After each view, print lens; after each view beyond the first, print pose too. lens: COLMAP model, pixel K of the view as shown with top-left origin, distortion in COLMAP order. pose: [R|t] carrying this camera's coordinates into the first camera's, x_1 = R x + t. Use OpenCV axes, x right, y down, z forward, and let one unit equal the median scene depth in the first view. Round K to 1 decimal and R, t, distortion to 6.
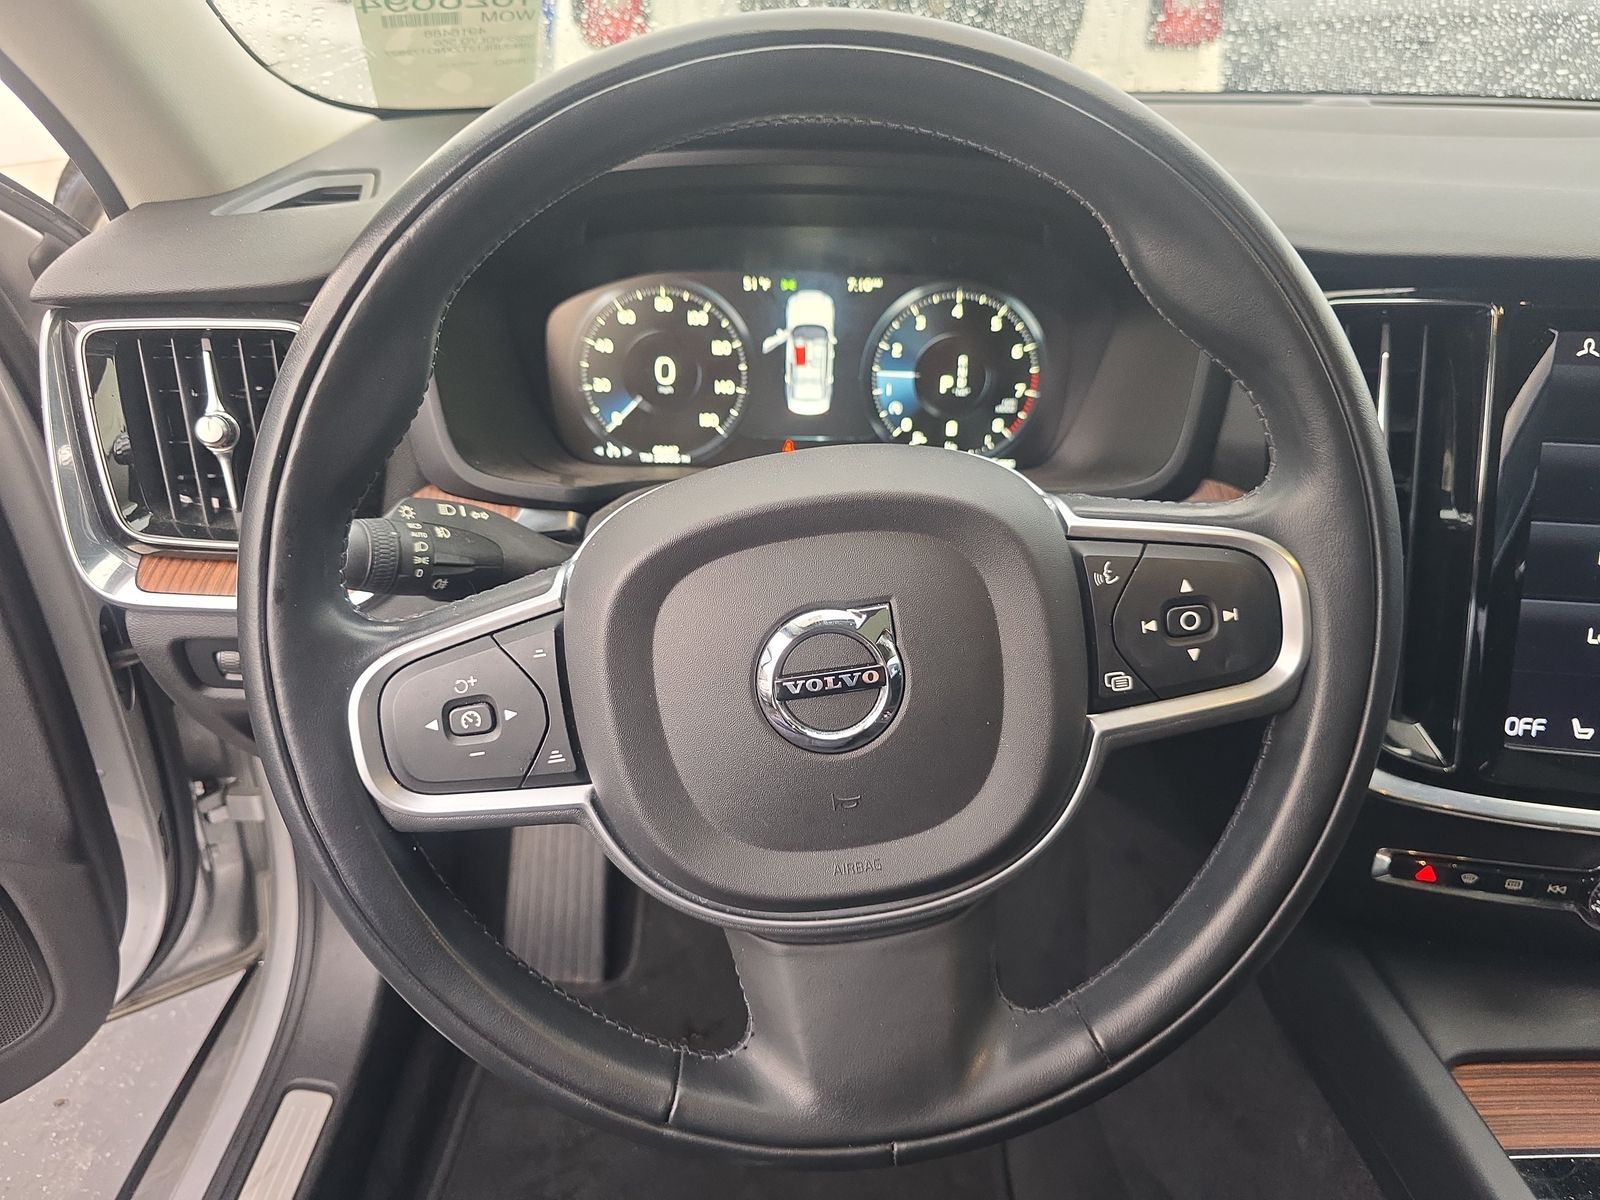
lens RADIAL K [[1056.0, 0, 800.0], [0, 1056.0, 600.0], [0, 0, 1]] dist [-0.026193, -0.000980]
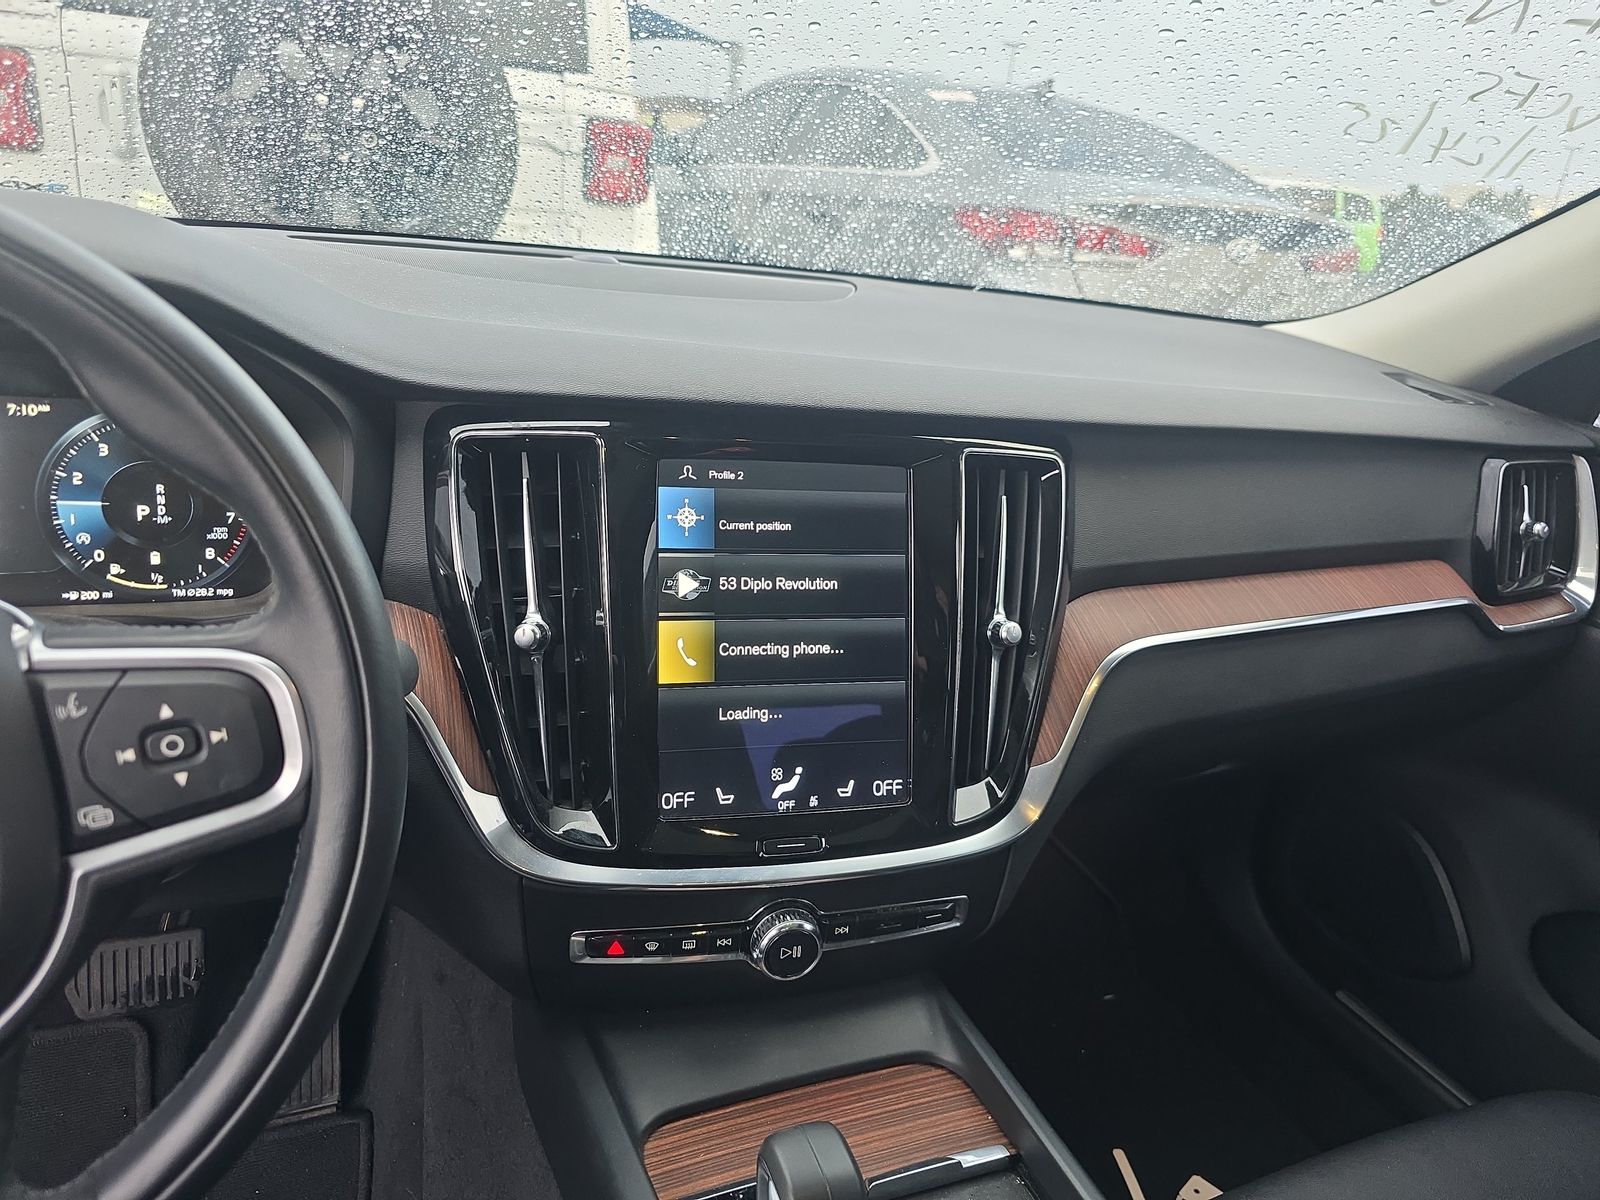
lens RADIAL K [[1026.0, 0, 800.0], [0, 1026.0, 600.0], [0, 0, 1]] dist [0.000811, -0.000532]
pose [[0.916227, -0.052189, 0.397245, 0.368018], [0.095896, 0.991227, -0.090954, 0.019423], [-0.389013, 0.121429, 0.913194, -0.089389]]
